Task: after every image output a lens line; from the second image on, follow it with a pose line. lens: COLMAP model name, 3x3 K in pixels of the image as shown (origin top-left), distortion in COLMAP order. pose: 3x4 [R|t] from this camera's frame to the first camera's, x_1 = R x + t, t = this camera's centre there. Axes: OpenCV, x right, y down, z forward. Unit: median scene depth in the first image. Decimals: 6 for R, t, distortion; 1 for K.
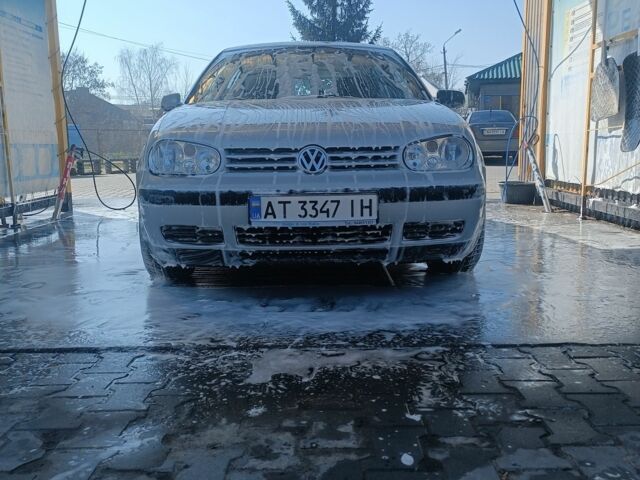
lens RADIAL K [[645.5, 0, 320.3], [0, 645.5, 244.3], [0, 0, 1]] dist [0.037616, 0.000000]
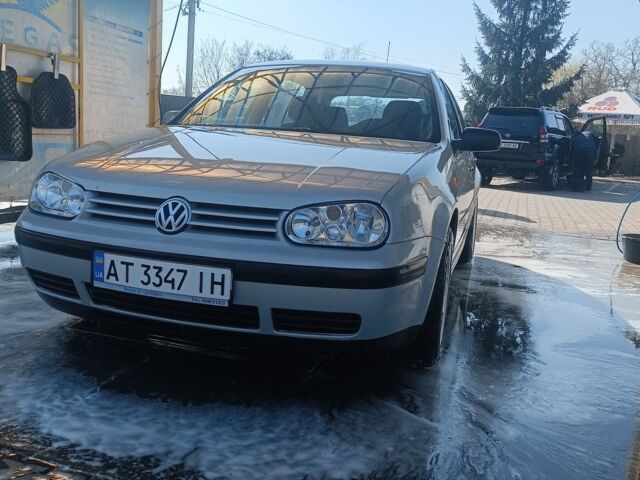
lens RADIAL K [[645.5, 0, 321.9], [0, 645.5, 238.6], [0, 0, 1]] dist [0.037616, 0.000000]
pose [[0.942697, 0.126306, -0.308820, 0.428993], [-0.128191, 0.991647, 0.014268, -0.139541], [0.308043, 0.026138, 0.951013, 0.285040]]
